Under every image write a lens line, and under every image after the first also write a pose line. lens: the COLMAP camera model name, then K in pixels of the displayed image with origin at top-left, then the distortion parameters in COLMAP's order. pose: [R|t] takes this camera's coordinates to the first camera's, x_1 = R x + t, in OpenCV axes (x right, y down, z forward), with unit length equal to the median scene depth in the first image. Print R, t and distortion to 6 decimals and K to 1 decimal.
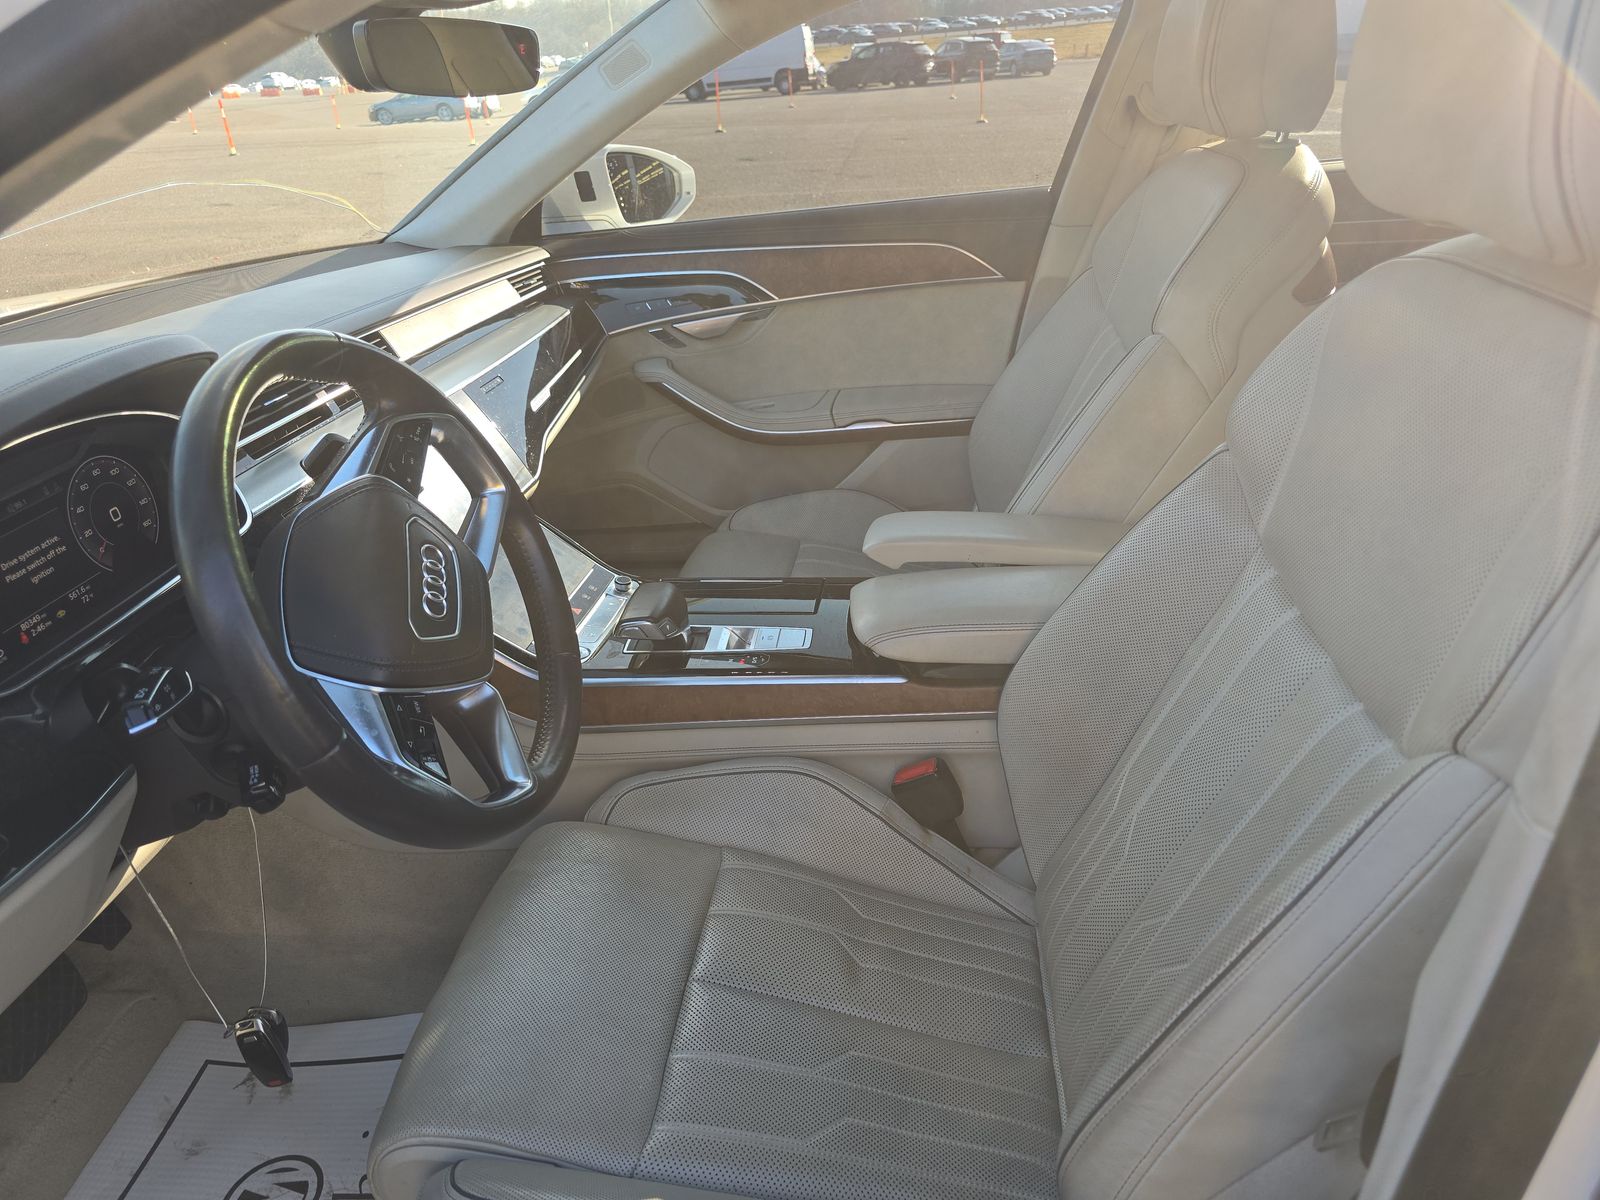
lens RADIAL K [[1097.3, 0, 800.0], [0, 1097.3, 600.0], [0, 0, 1]] dist [0.001734, 0.001840]
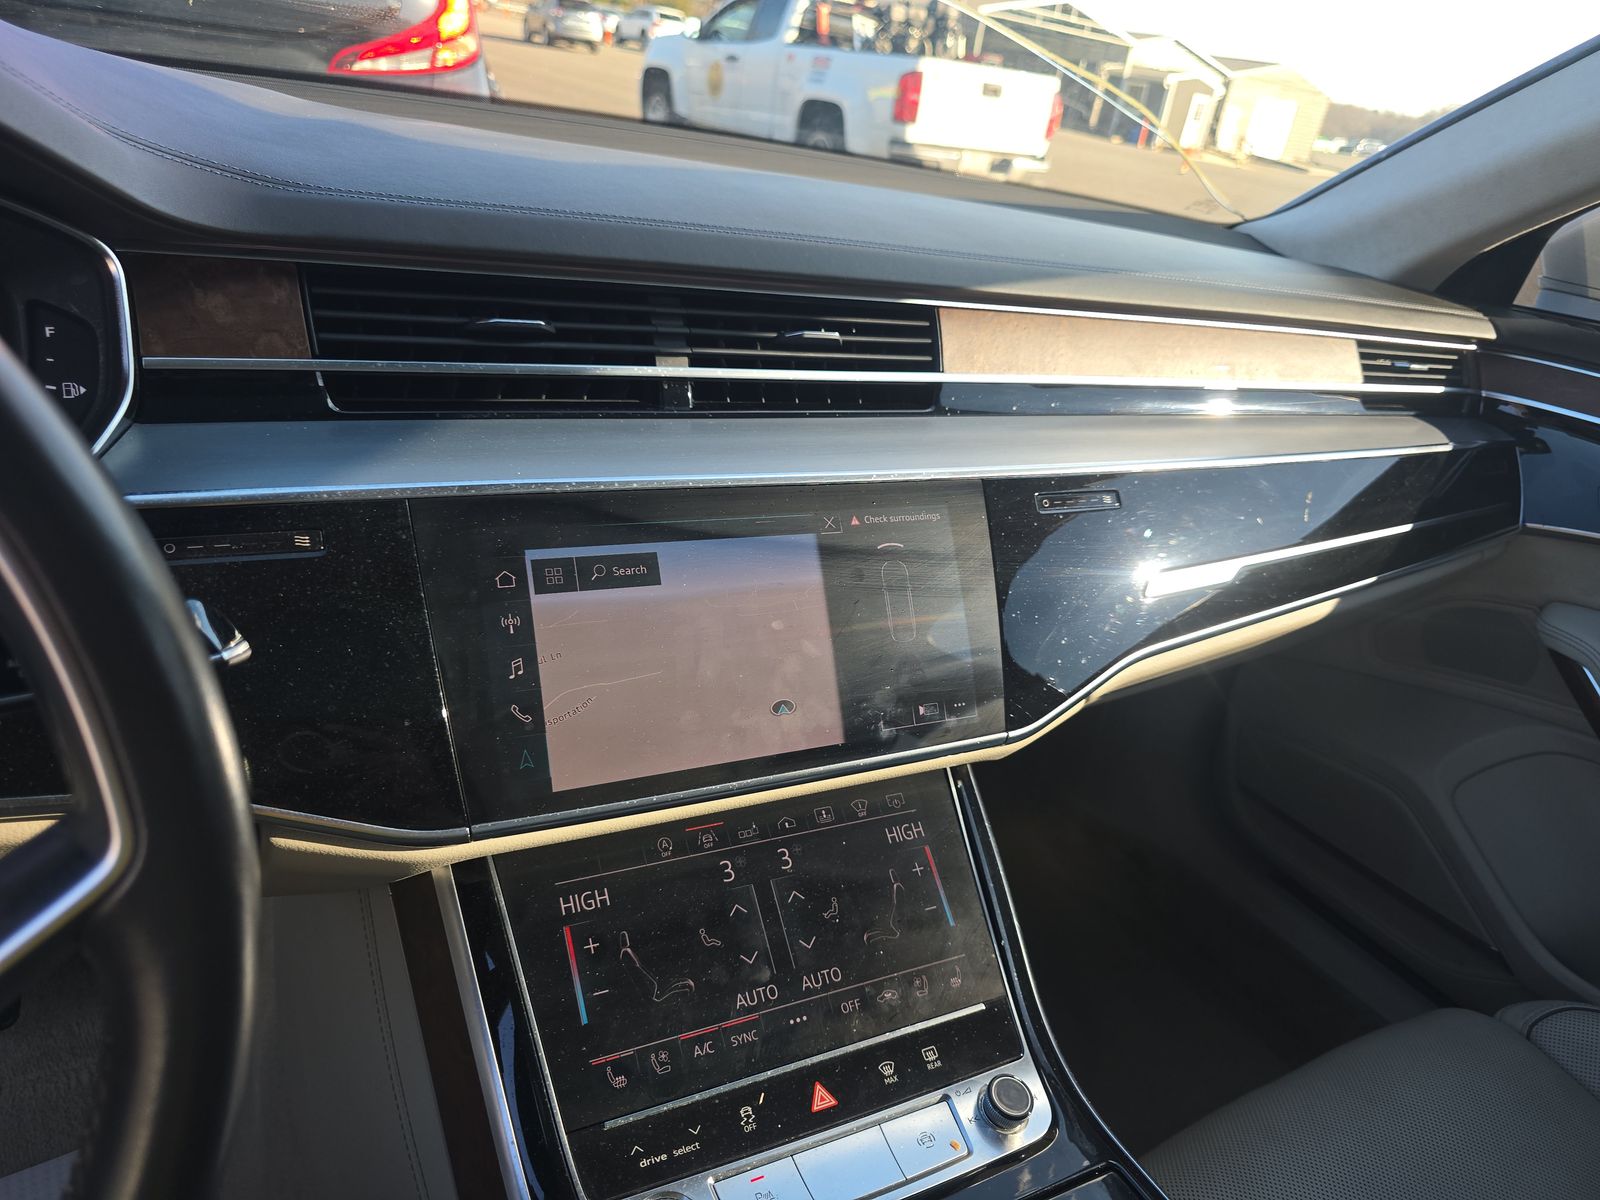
lens RADIAL K [[1124.5, 0, 800.0], [0, 1124.5, 600.0], [0, 0, 1]] dist [0.040001, 0.000971]
pose [[0.598917, 0.477908, -0.642575, -0.028322], [-0.512821, 0.845180, 0.150614, -0.137675], [0.615071, 0.239321, 0.751274, 0.472833]]
